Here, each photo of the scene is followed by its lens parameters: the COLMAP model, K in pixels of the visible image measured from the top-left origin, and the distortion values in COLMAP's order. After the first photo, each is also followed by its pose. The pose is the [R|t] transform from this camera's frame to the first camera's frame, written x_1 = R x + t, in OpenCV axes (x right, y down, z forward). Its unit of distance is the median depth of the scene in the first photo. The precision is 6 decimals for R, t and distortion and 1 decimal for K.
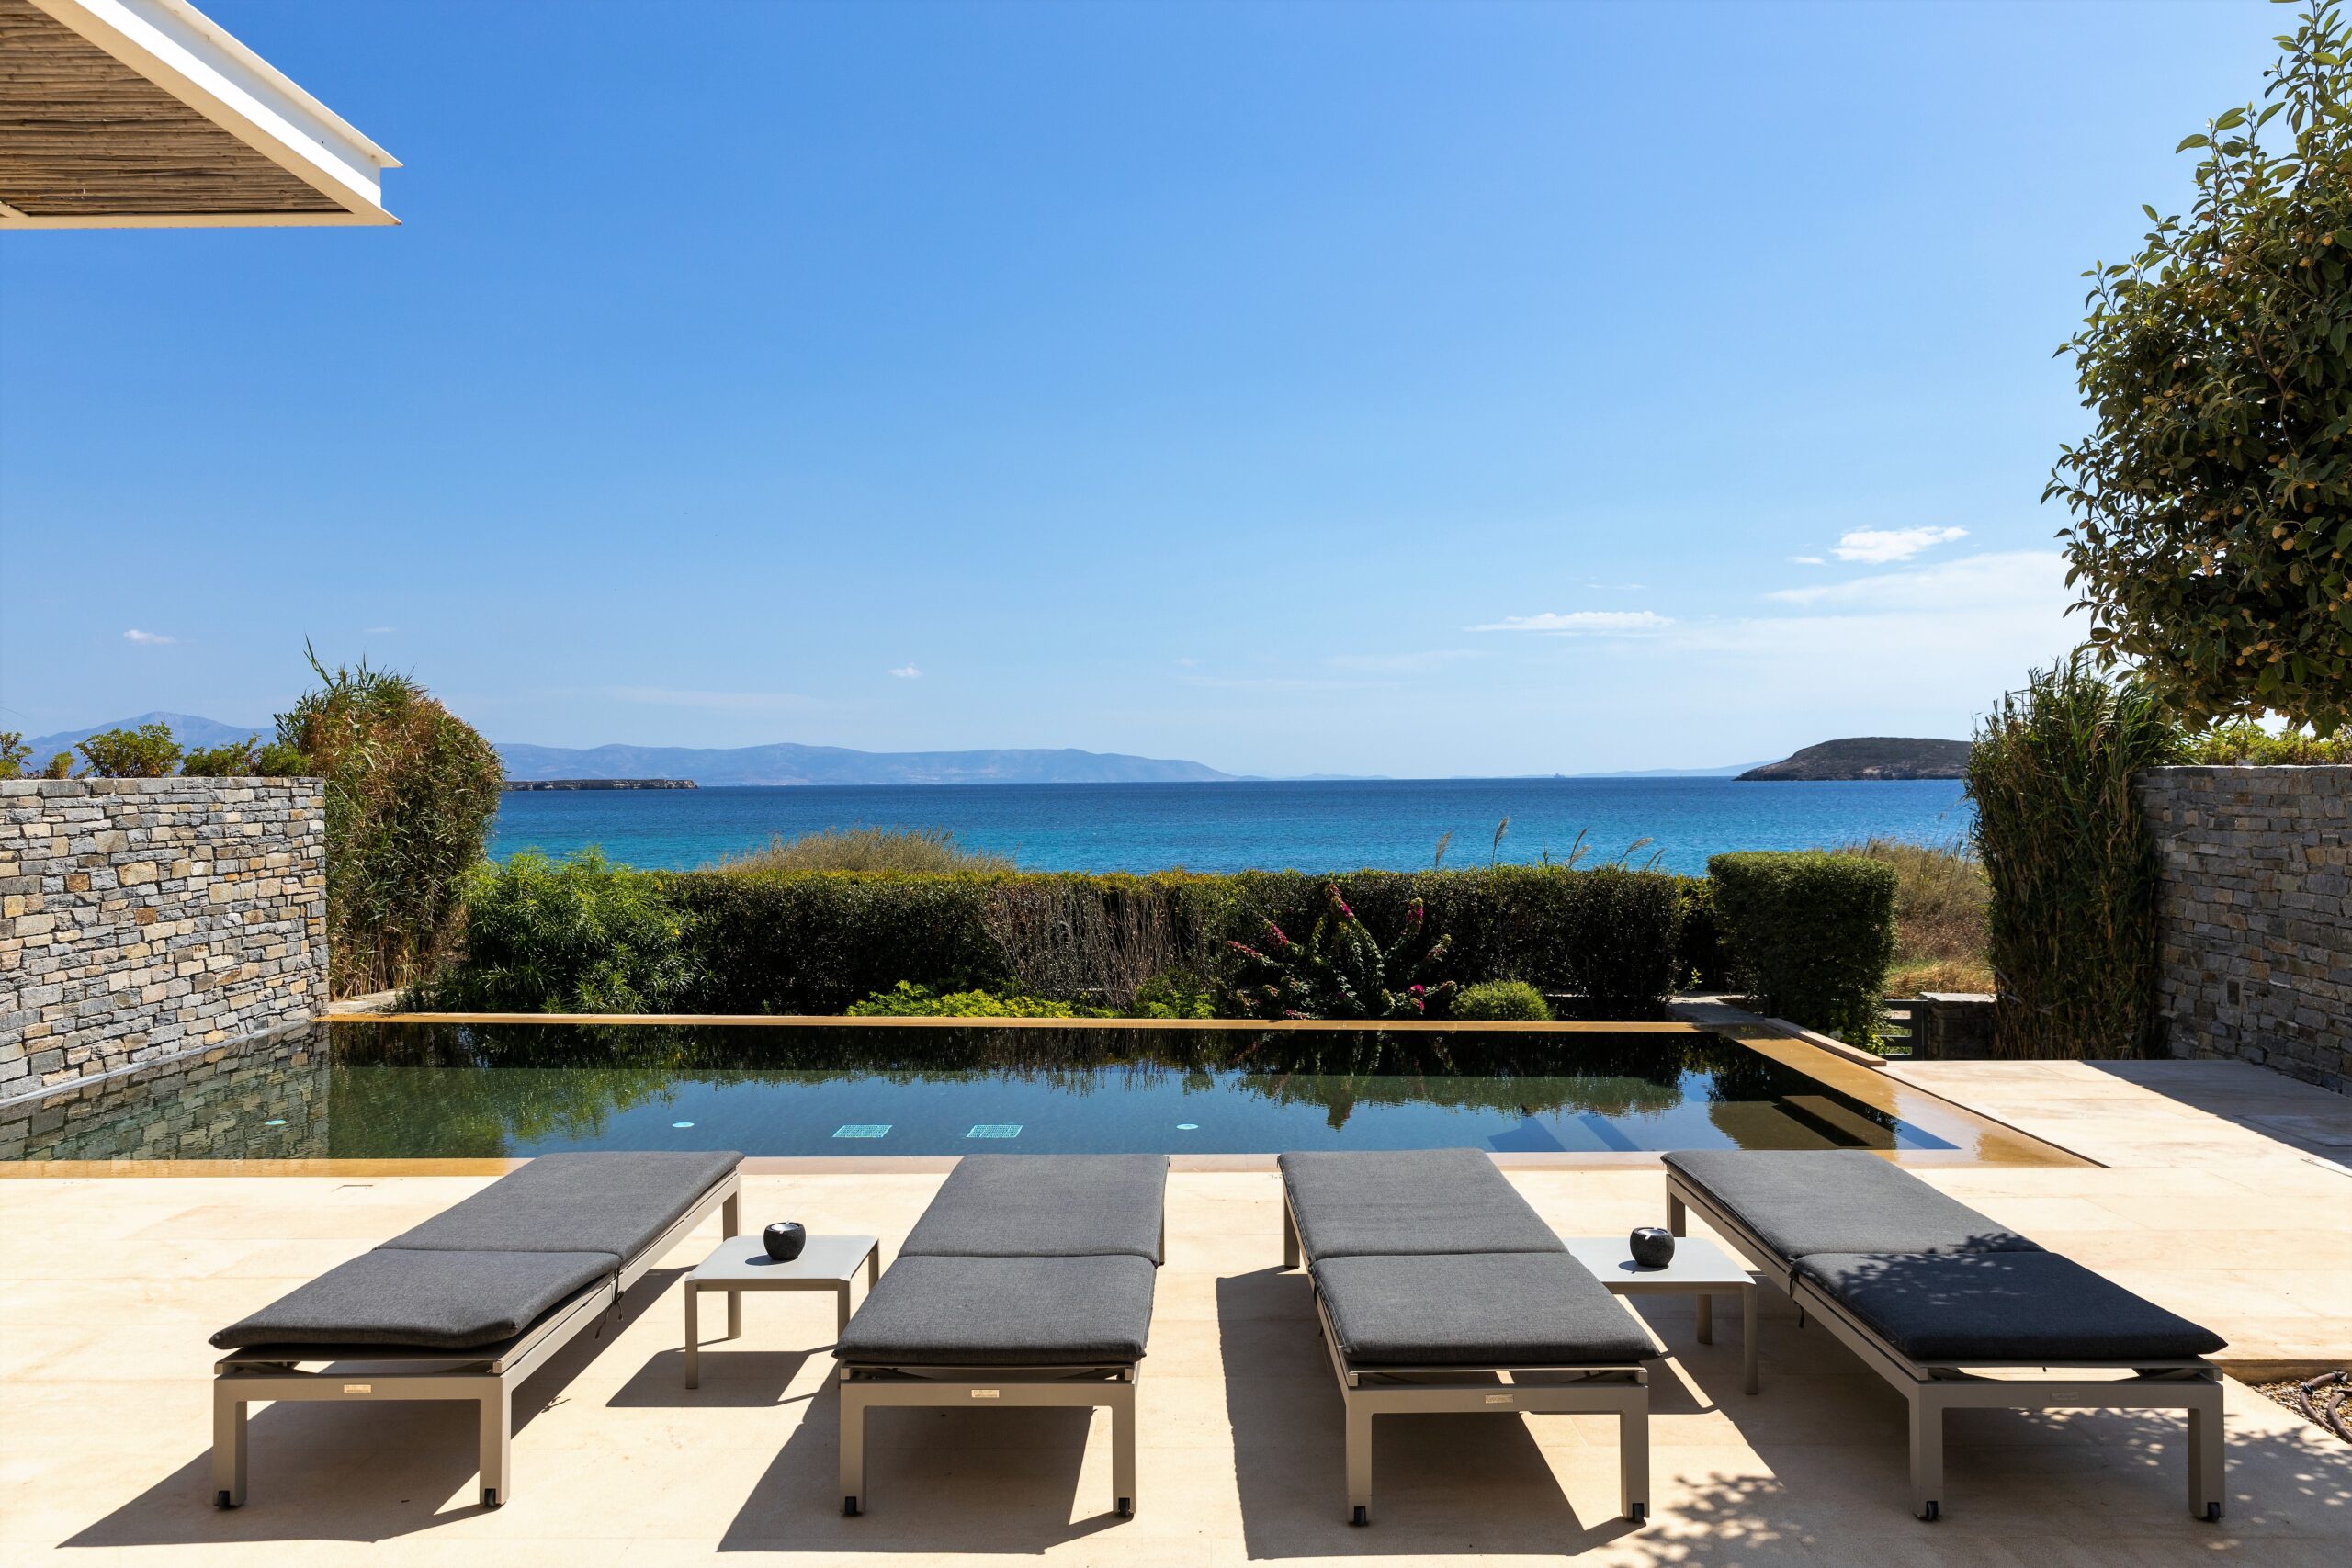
lens RADIAL K [[1712.7, 0, 1176.0], [0, 1712.7, 788.1], [0, 0, 1]] dist [-0.019416, 0.026402]
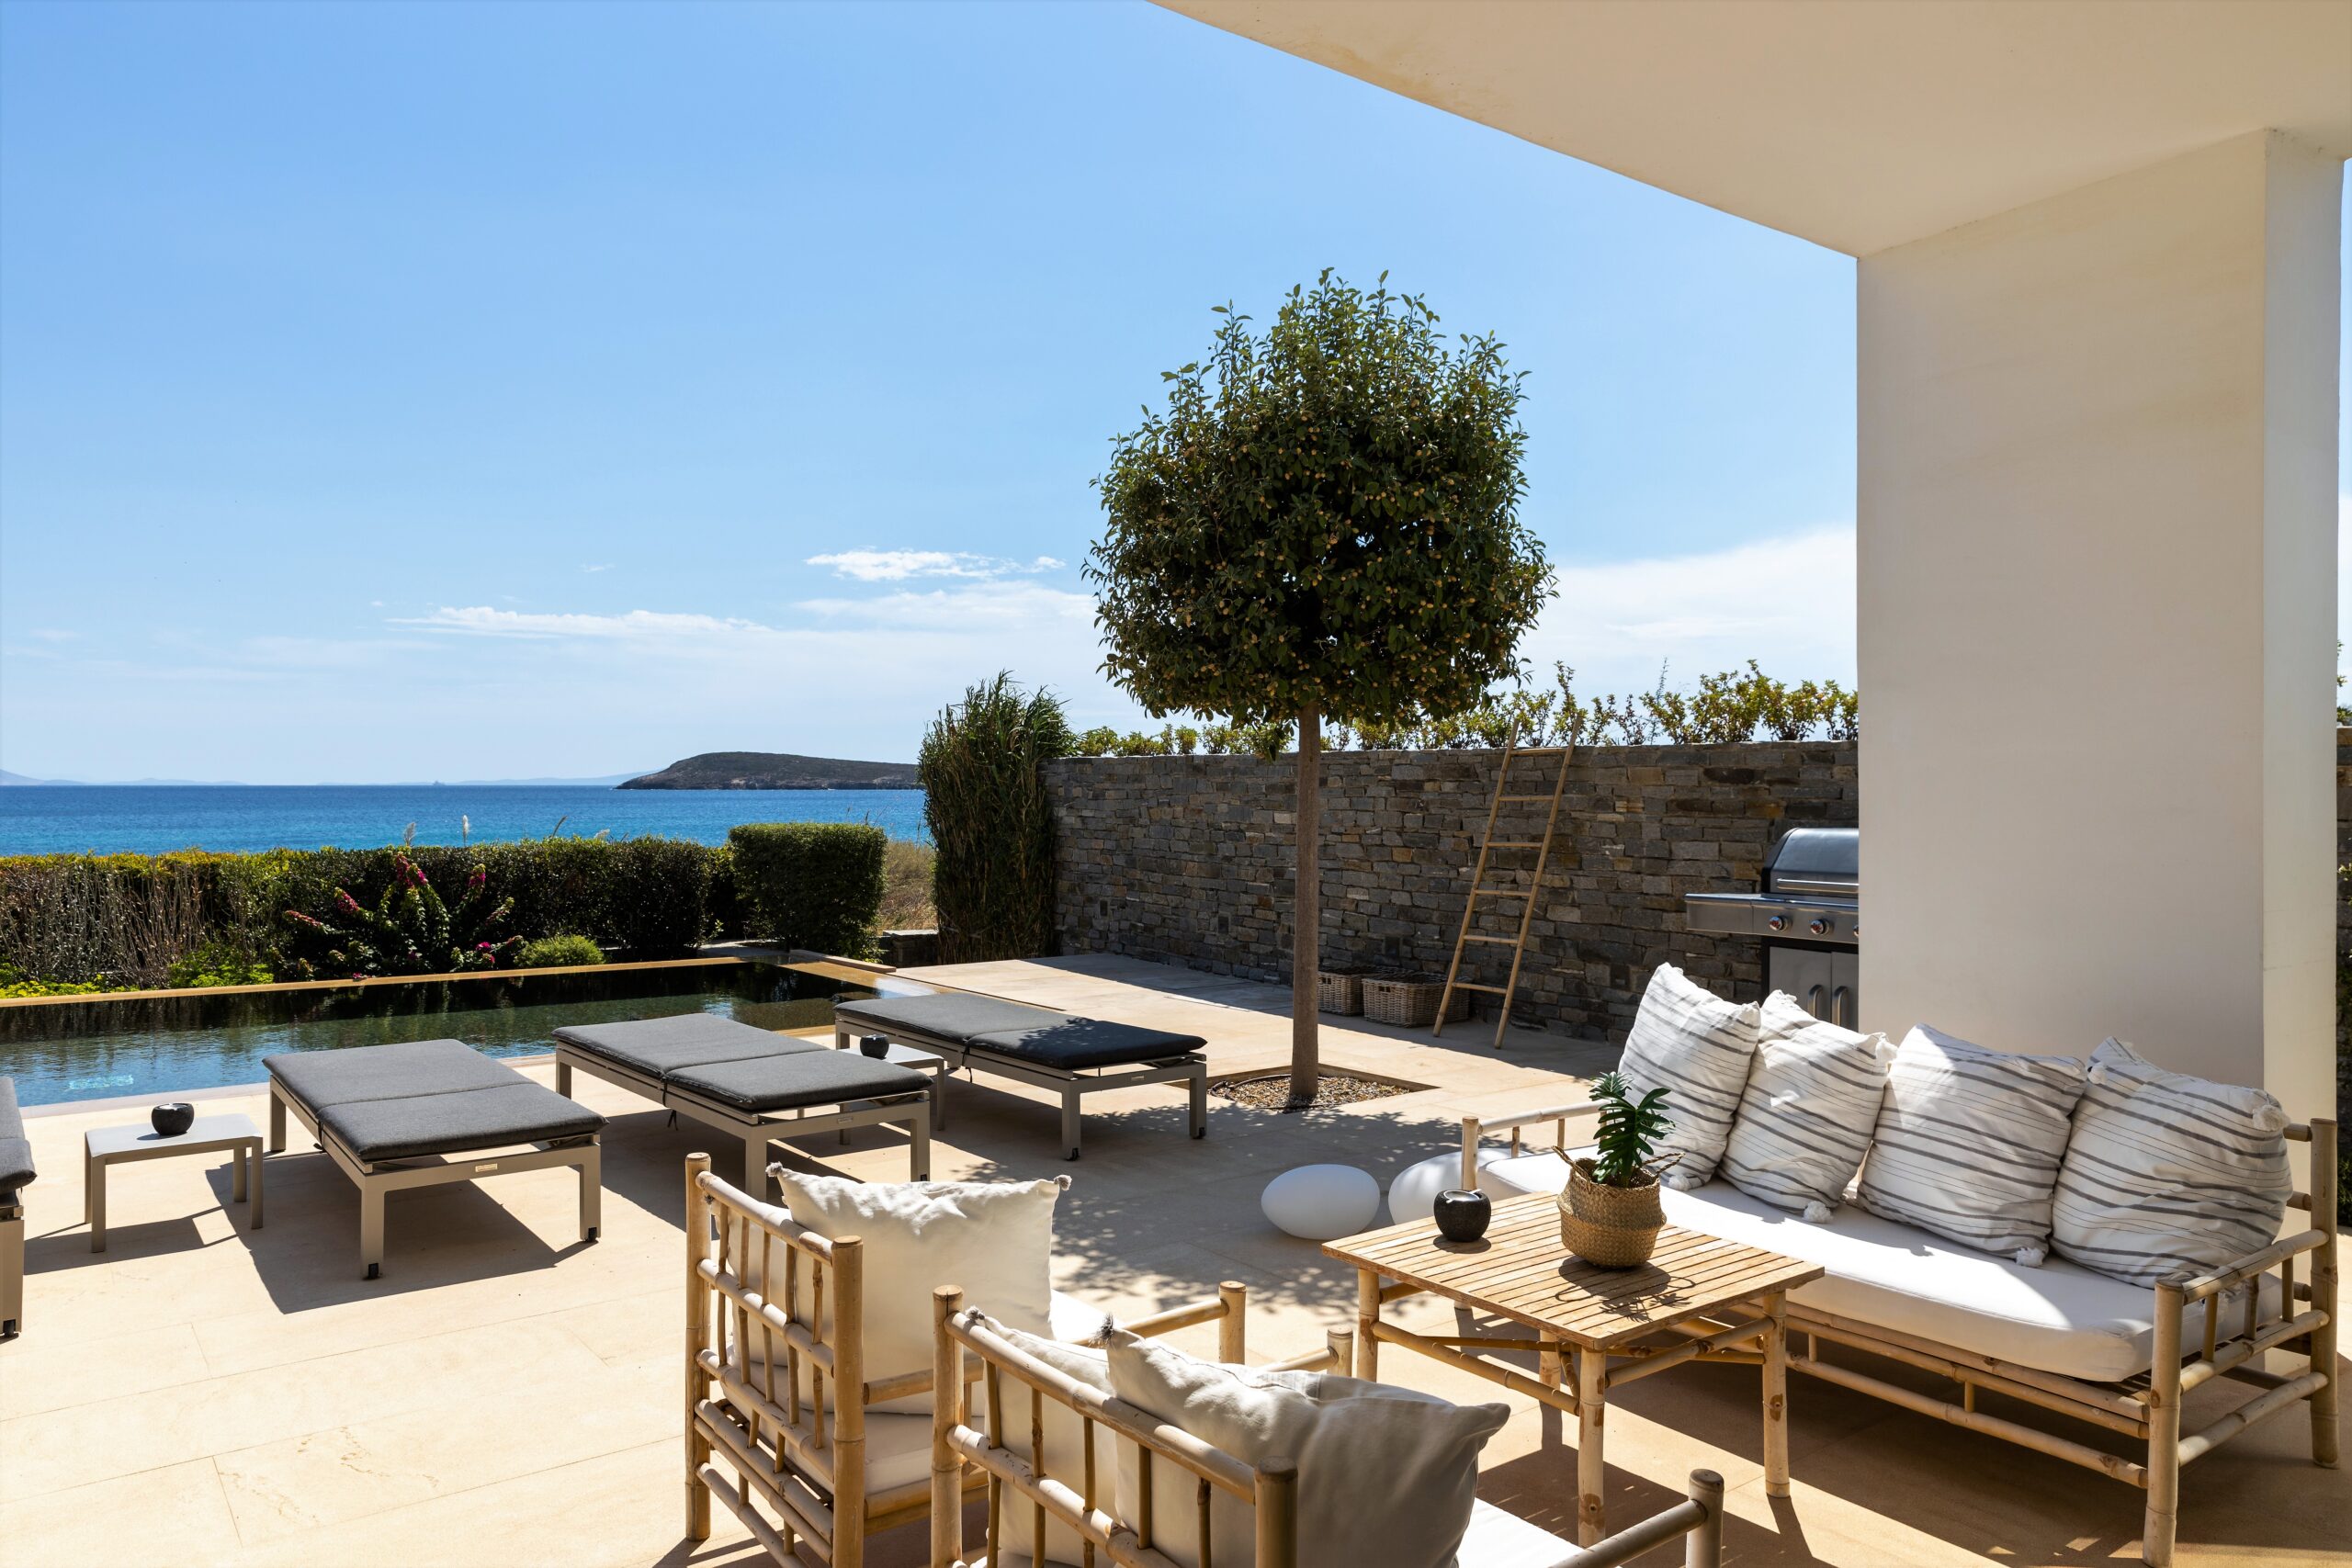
lens RADIAL K [[1557.6, 0, 1184.3], [0, 1557.6, 791.5], [0, 0, 1]] dist [0.015807, -0.001328]
pose [[0.786579, 0.006143, 0.617459, -0.144613], [-0.004126, 0.999980, -0.004692, 0.020419], [-0.617476, 0.001142, 0.786589, -0.100752]]
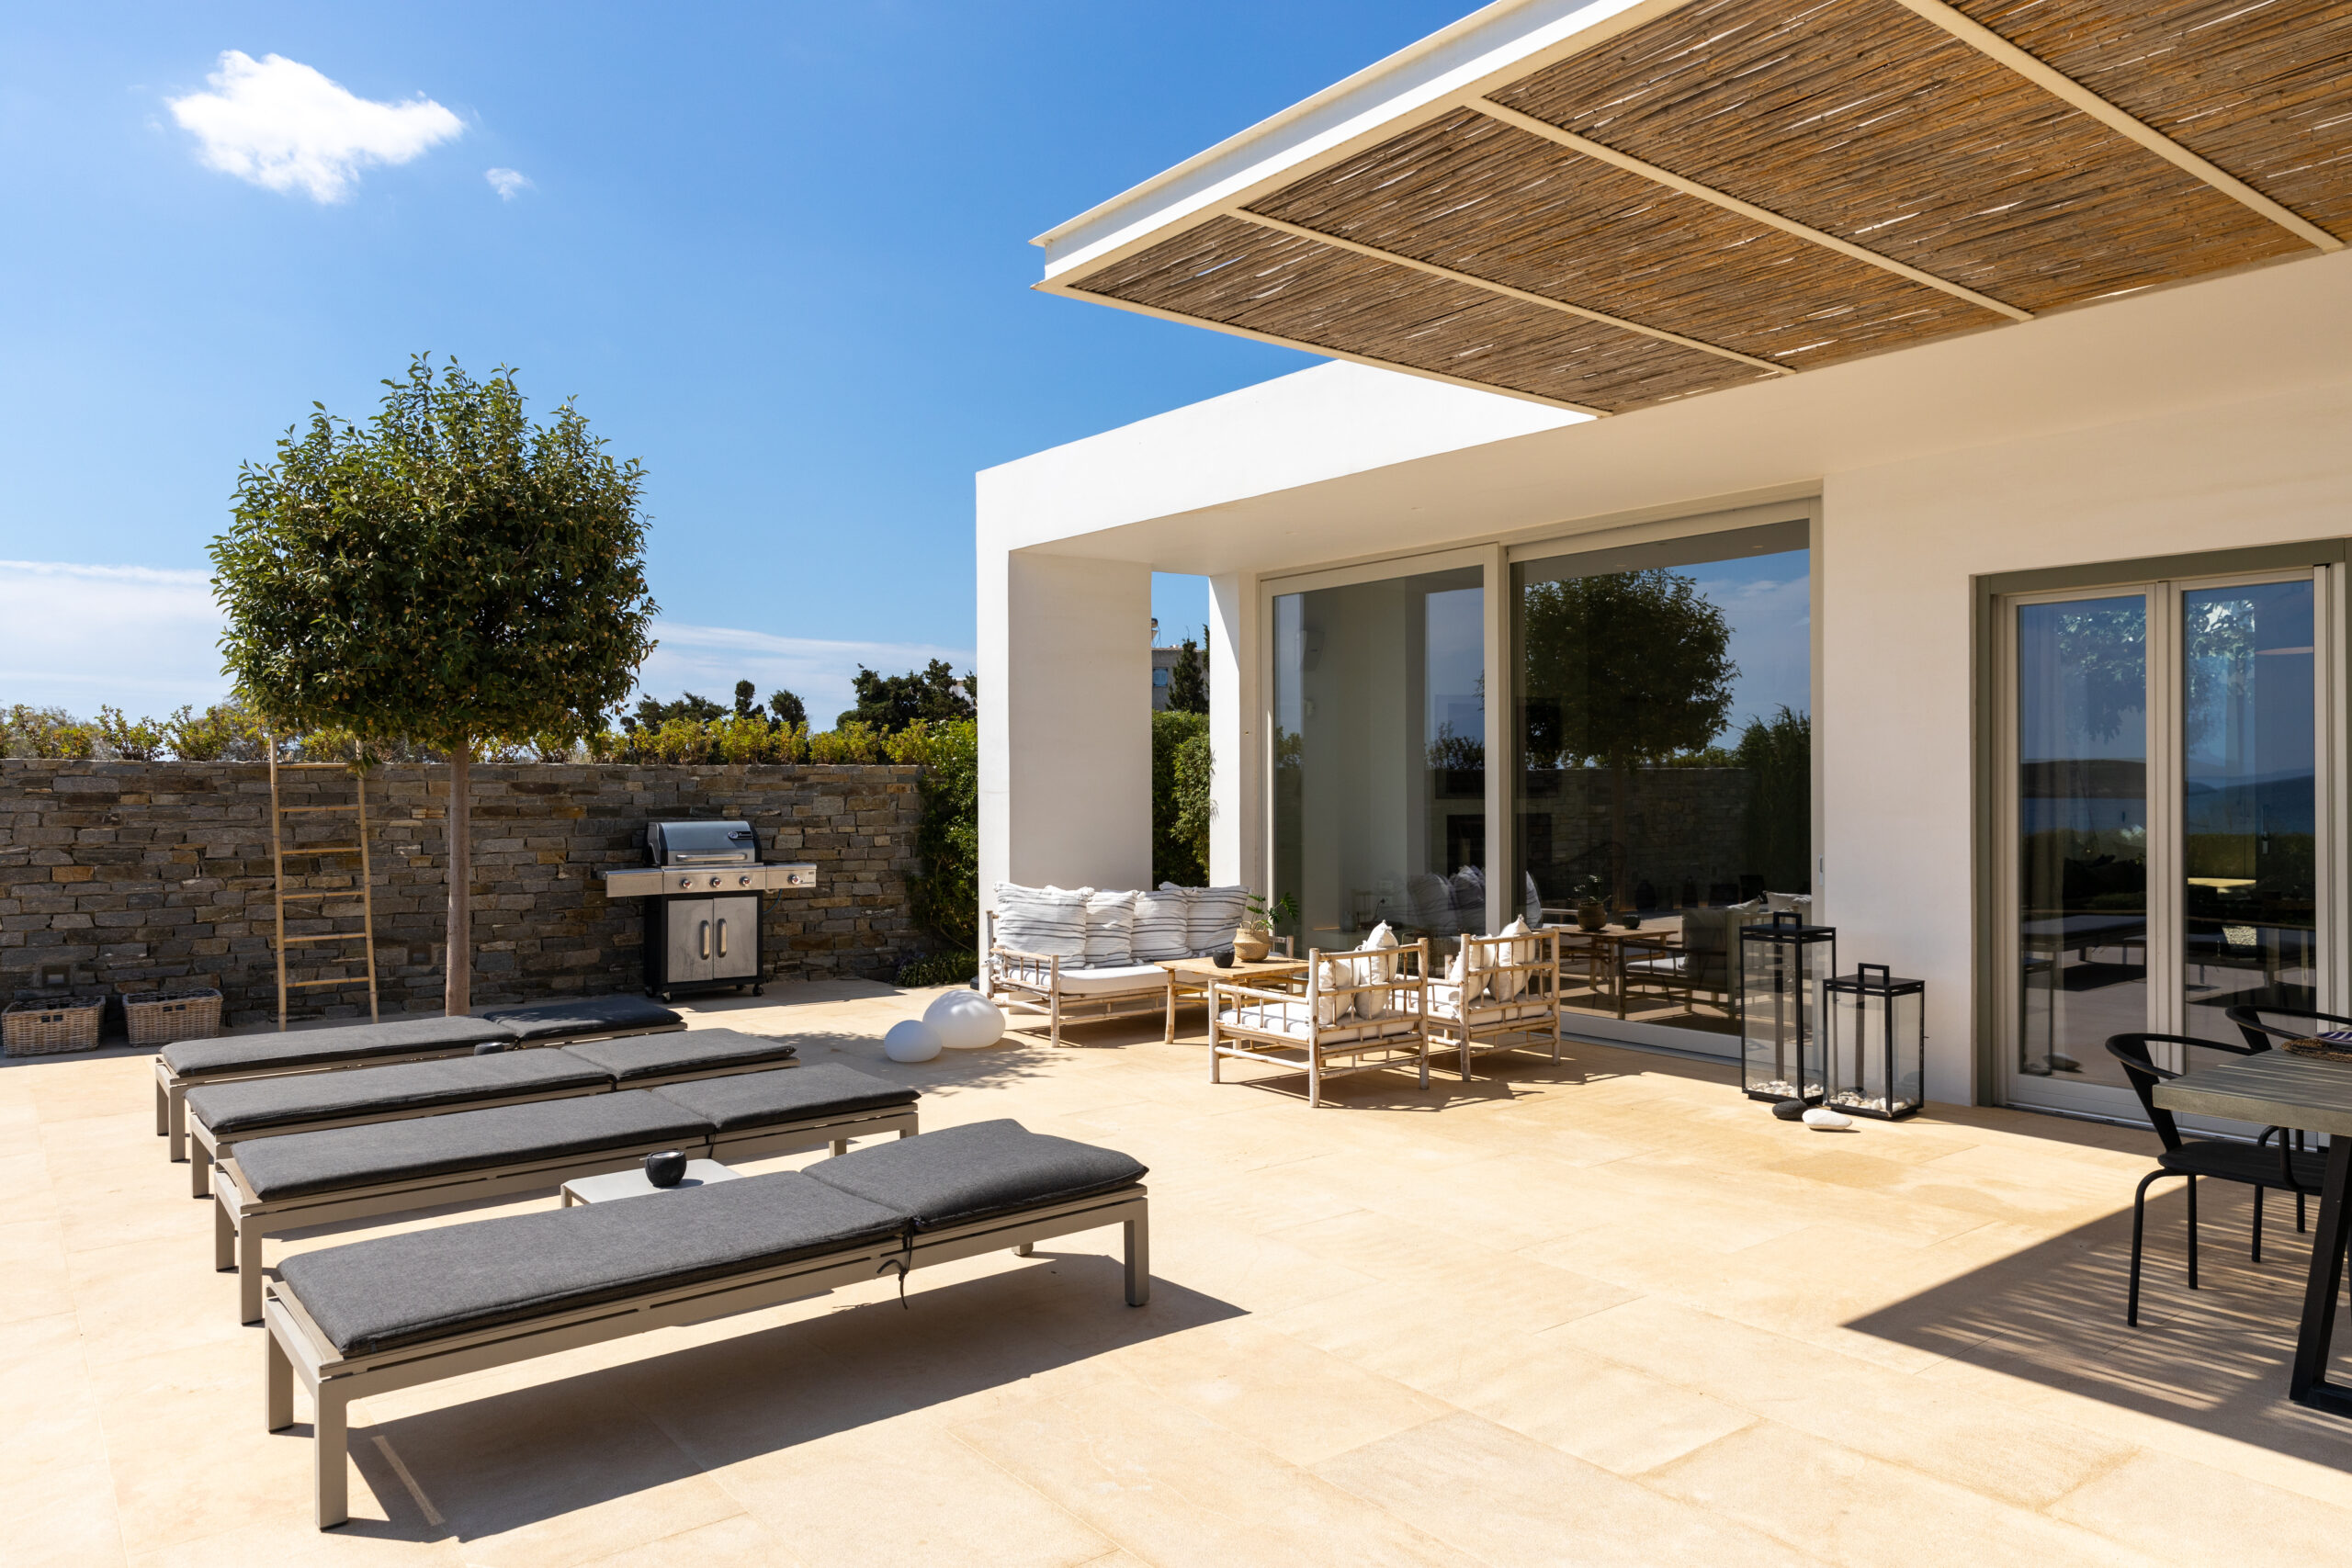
lens RADIAL K [[1557.6, 0, 1179.2], [0, 1557.6, 777.6], [0, 0, 1]] dist [0.015807, -0.001328]
pose [[-0.628116, 0.004377, 0.778107, -0.454703], [0.007356, 0.999973, 0.000313, 0.007280], [-0.778085, 0.005920, -0.628131, 0.490061]]
